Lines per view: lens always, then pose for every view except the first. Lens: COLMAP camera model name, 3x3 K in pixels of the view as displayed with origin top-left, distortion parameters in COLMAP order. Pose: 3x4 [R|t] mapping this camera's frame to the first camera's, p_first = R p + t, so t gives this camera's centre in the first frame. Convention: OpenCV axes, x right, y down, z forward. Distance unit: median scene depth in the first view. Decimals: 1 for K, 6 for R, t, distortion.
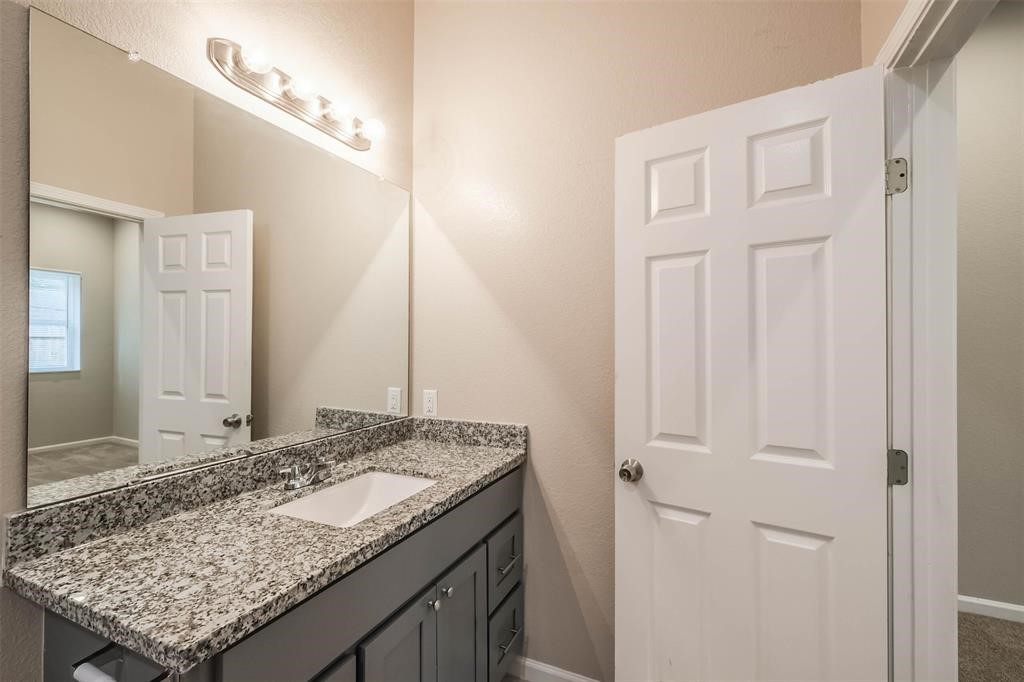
lens RADIAL K [[447.5, 0, 515.2], [0, 447.5, 342.2], [0, 0, 1]] dist [-0.002738, 0.000775]
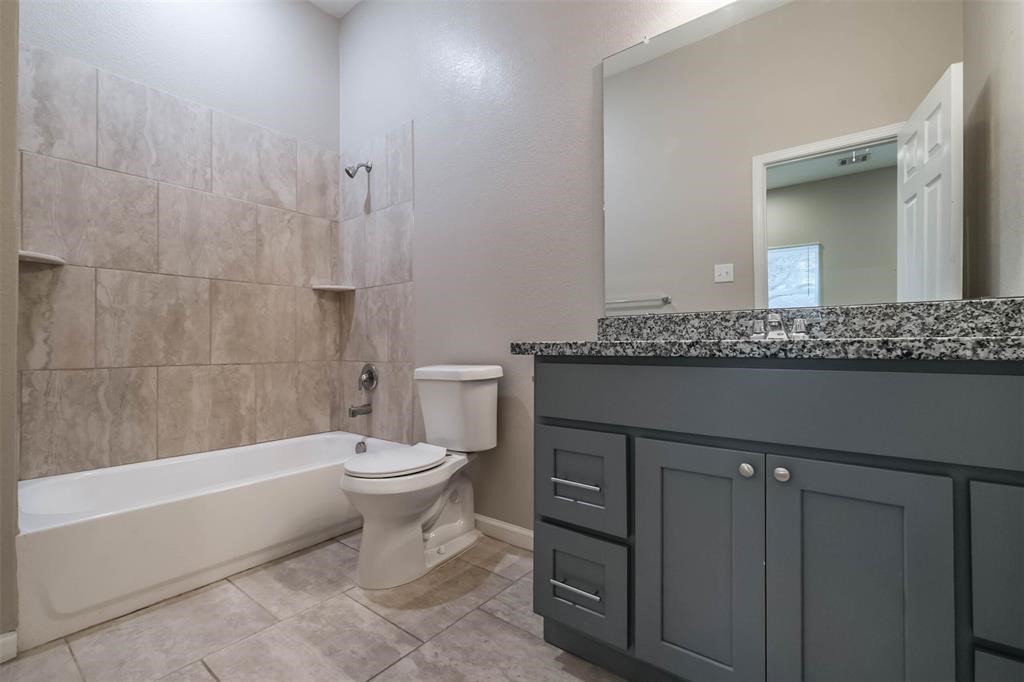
lens RADIAL K [[447.5, 0, 509.9], [0, 447.5, 347.4], [0, 0, 1]] dist [-0.002738, 0.000775]
pose [[-0.238139, 0.007260, -0.971204, 0.452877], [0.004562, 0.999969, 0.006356, 0.243113], [0.971220, -0.002917, -0.238165, 0.520500]]
